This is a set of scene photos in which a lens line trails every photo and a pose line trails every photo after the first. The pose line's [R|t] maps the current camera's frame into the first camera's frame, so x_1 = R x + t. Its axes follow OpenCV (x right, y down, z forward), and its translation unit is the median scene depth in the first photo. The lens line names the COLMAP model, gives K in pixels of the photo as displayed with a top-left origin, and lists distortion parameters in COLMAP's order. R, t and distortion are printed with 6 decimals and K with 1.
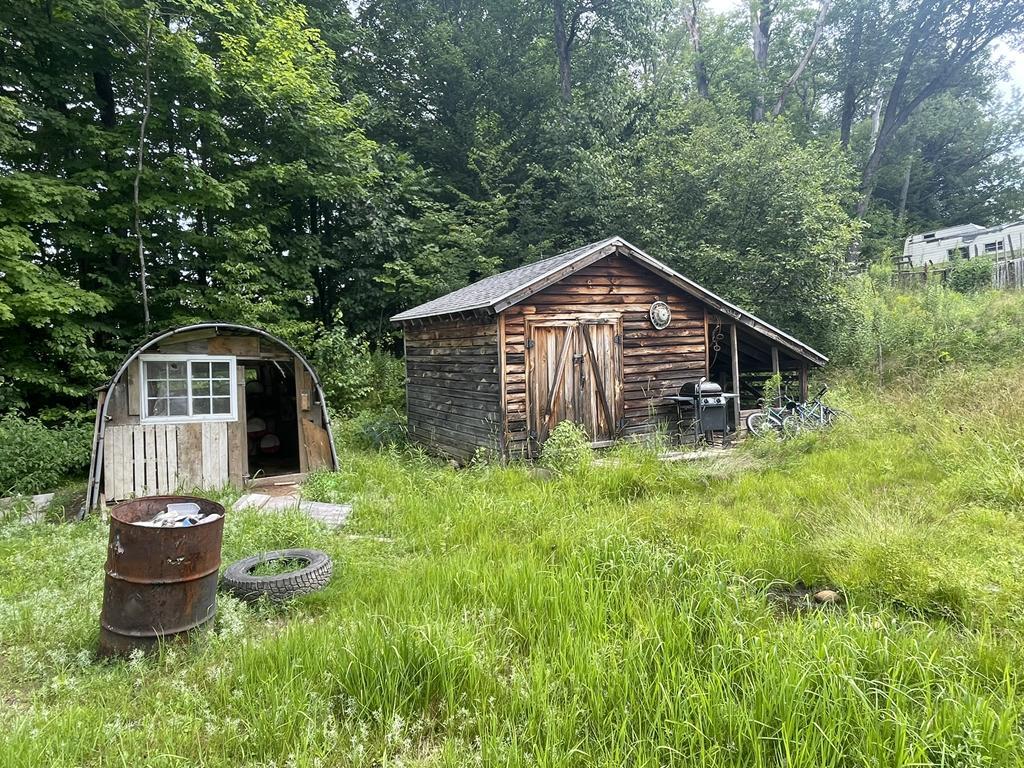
lens RADIAL K [[607.1, 0, 509.7], [0, 607.1, 393.7], [0, 0, 1]] dist [-0.015983, -0.002269]
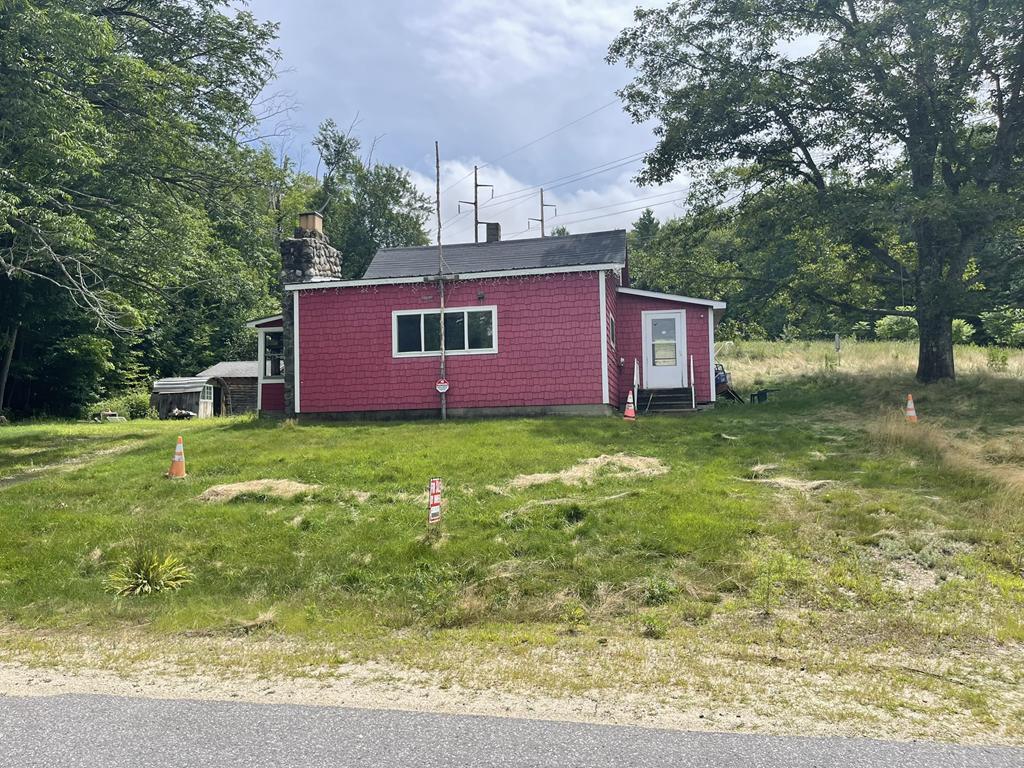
lens RADIAL K [[770.6, 0, 511.7], [0, 770.6, 381.4], [0, 0, 1]] dist [0.074274, -0.093874]
pose [[0.676276, 0.069100, 0.733401, -2.226555], [0.026103, 0.992718, -0.117602, 0.432819], [-0.736186, 0.098675, 0.669547, -2.950823]]
